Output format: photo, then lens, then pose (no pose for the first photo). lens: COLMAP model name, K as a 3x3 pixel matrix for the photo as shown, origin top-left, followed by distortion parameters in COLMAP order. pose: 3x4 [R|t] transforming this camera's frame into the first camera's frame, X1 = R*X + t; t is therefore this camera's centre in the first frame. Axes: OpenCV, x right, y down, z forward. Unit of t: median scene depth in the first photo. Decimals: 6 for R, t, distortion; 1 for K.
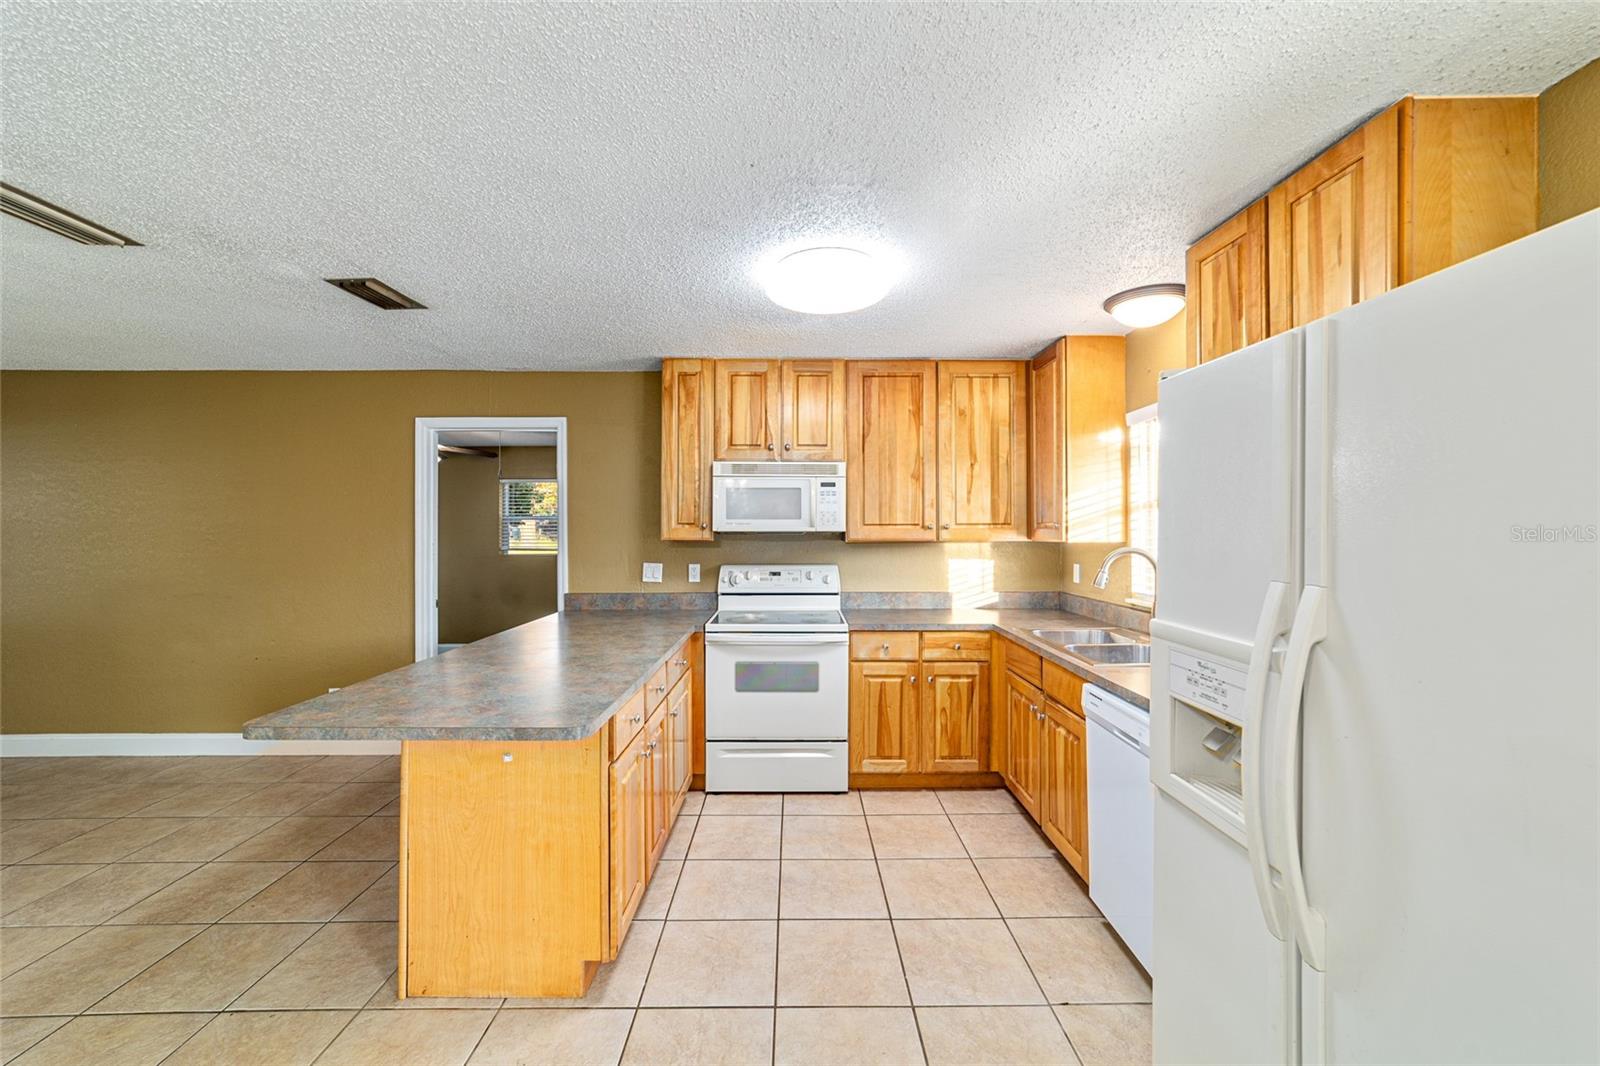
lens RADIAL K [[616.6, 0, 795.4], [0, 616.6, 525.1], [0, 0, 1]] dist [-0.019622, 0.009431]
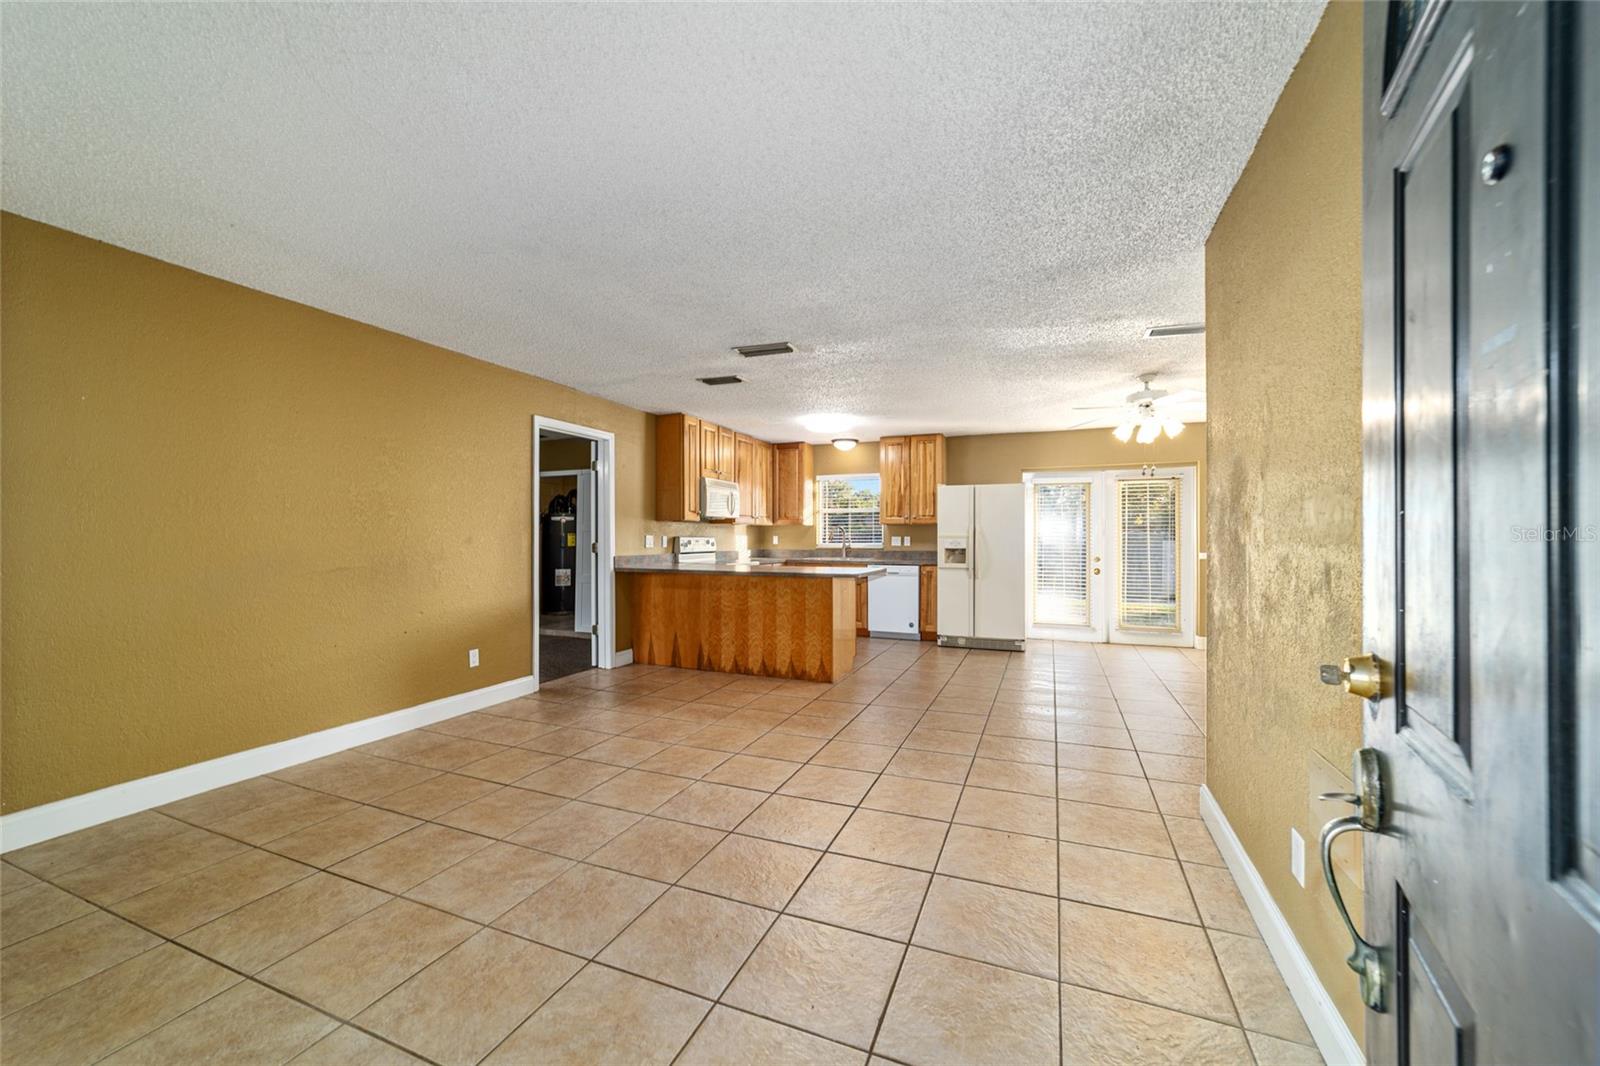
lens RADIAL K [[614.6, 0, 796.3], [0, 614.6, 535.0], [0, 0, 1]] dist [-0.020036, 0.009052]
pose [[0.387894, 0.003709, 0.921696, -1.805096], [-0.006066, 0.999981, -0.001471, 0.071451], [-0.921684, -0.005020, 0.387909, 0.057669]]
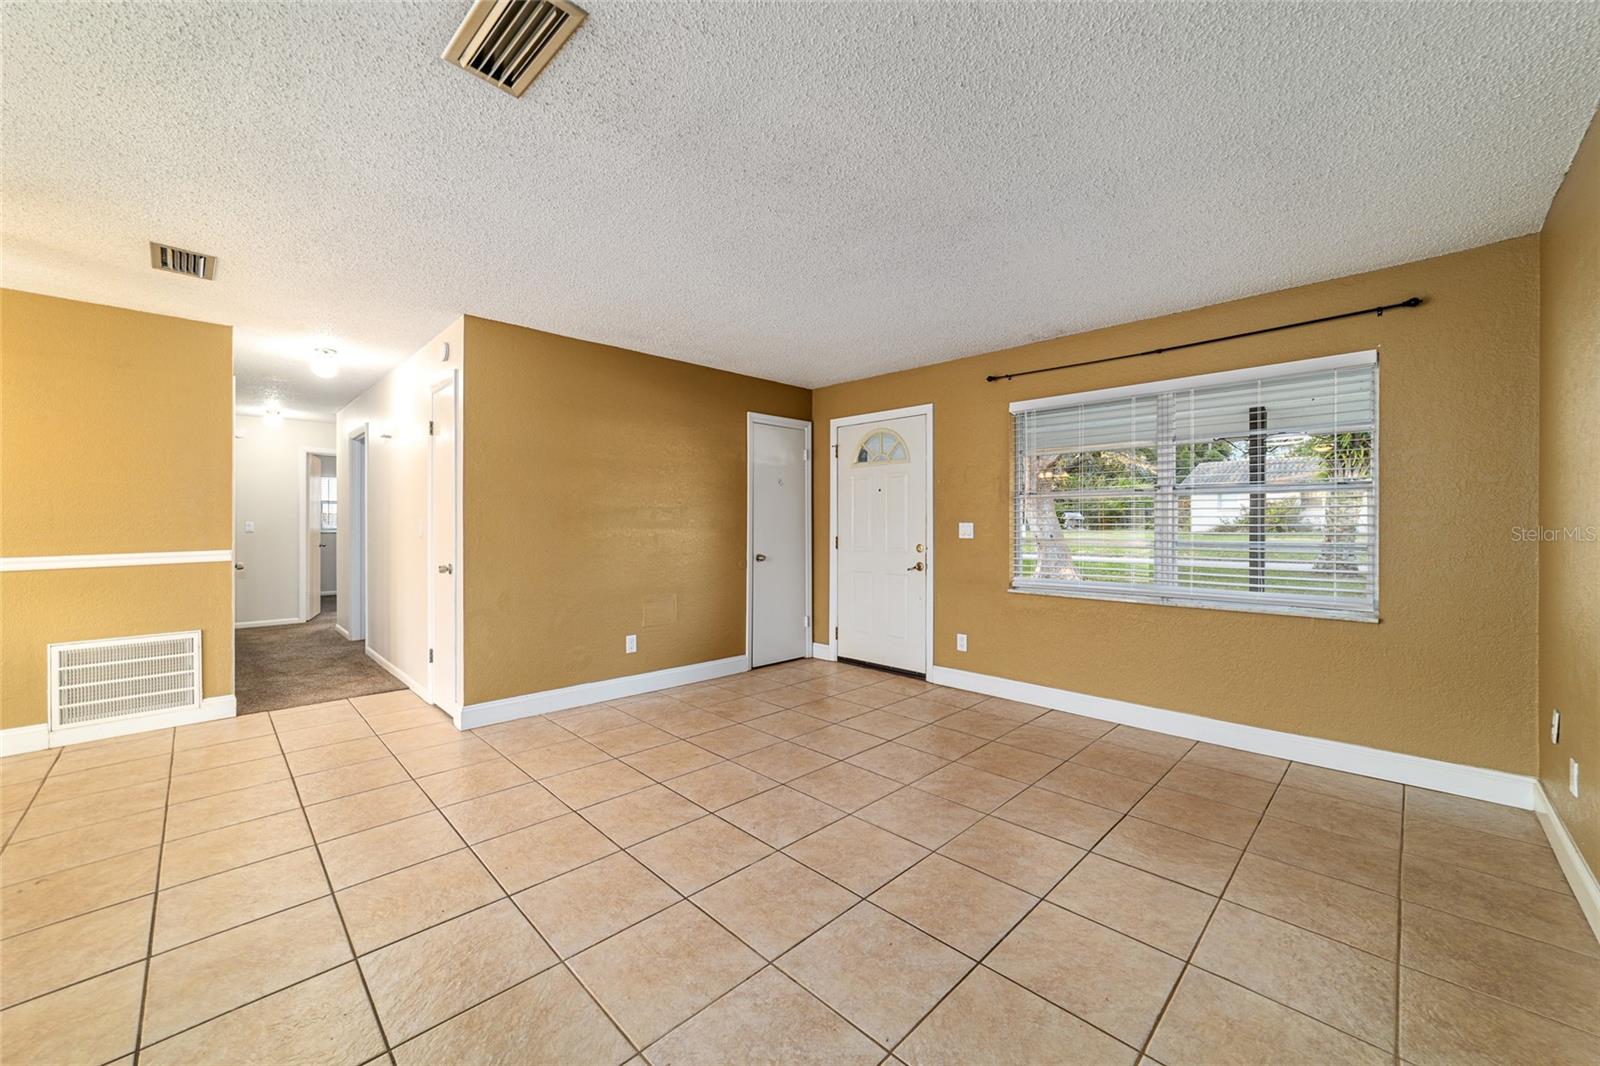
lens RADIAL K [[614.8, 0, 796.9], [0, 614.8, 524.7], [0, 0, 1]] dist [-0.019333, 0.009338]
pose [[-0.714090, 0.004075, -0.700042, -0.547348], [0.005828, 0.999983, -0.000123, 0.070258], [0.700030, -0.004168, -0.714101, 1.058481]]
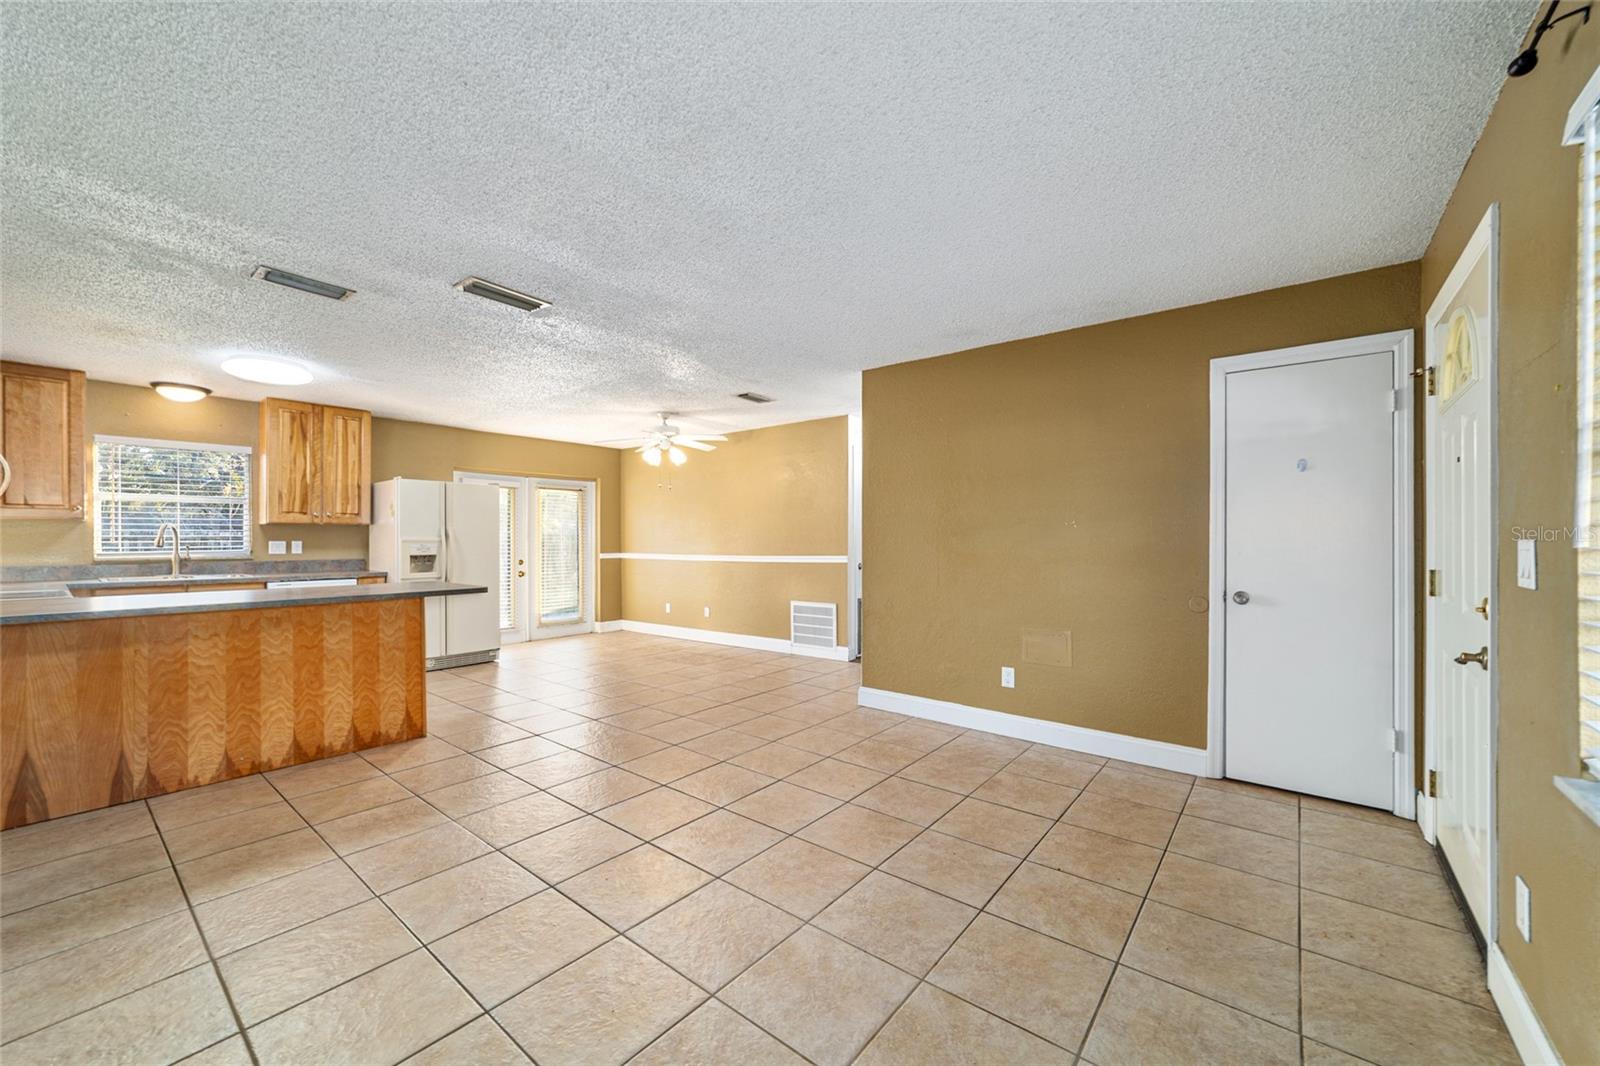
lens RADIAL K [[621.1, 0, 800.3], [0, 621.1, 538.6], [0, 0, 1]] dist [-0.018518, 0.008871]
pose [[-0.775360, 0.001606, 0.631518, -1.638148], [-0.002465, 0.999981, -0.005569, 0.070699], [-0.631515, -0.005875, -0.775341, 1.018689]]
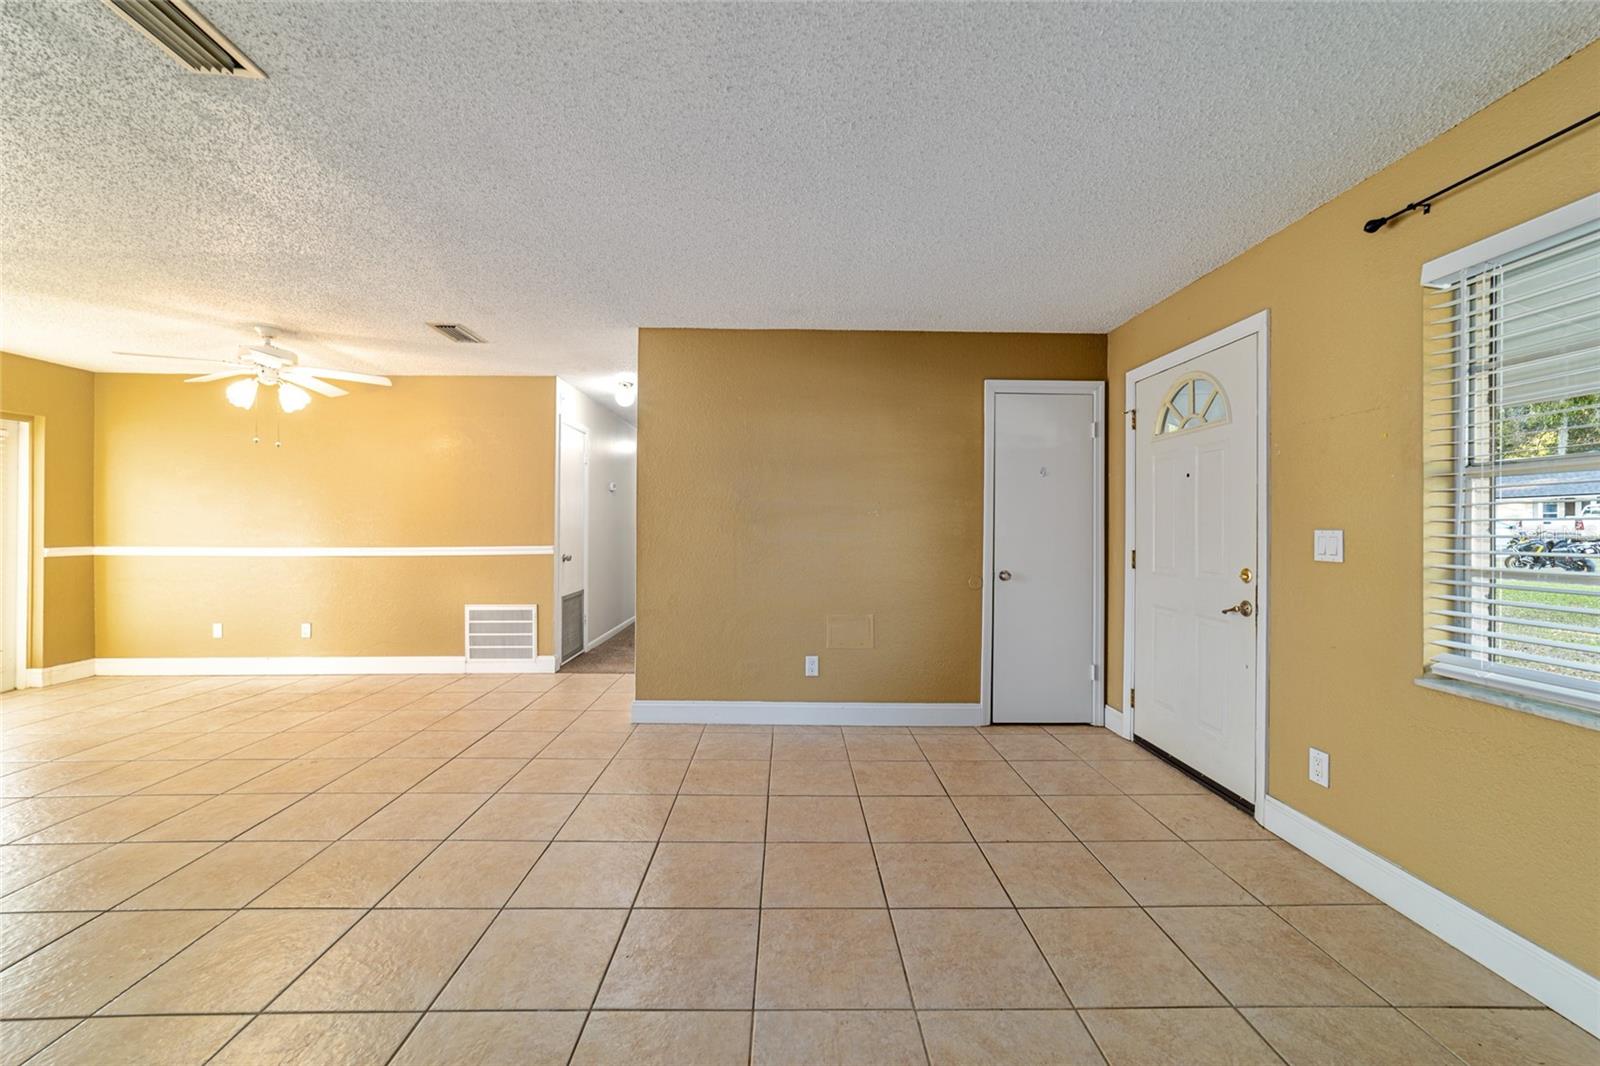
lens RADIAL K [[614.8, 0, 796.9], [0, 614.8, 524.7], [0, 0, 1]] dist [-0.019333, 0.009338]
pose [[-0.999918, -0.004320, -0.012085, -1.165956], [-0.004210, 0.999949, -0.009136, 0.070639], [0.012124, -0.009084, -0.999885, 1.019711]]
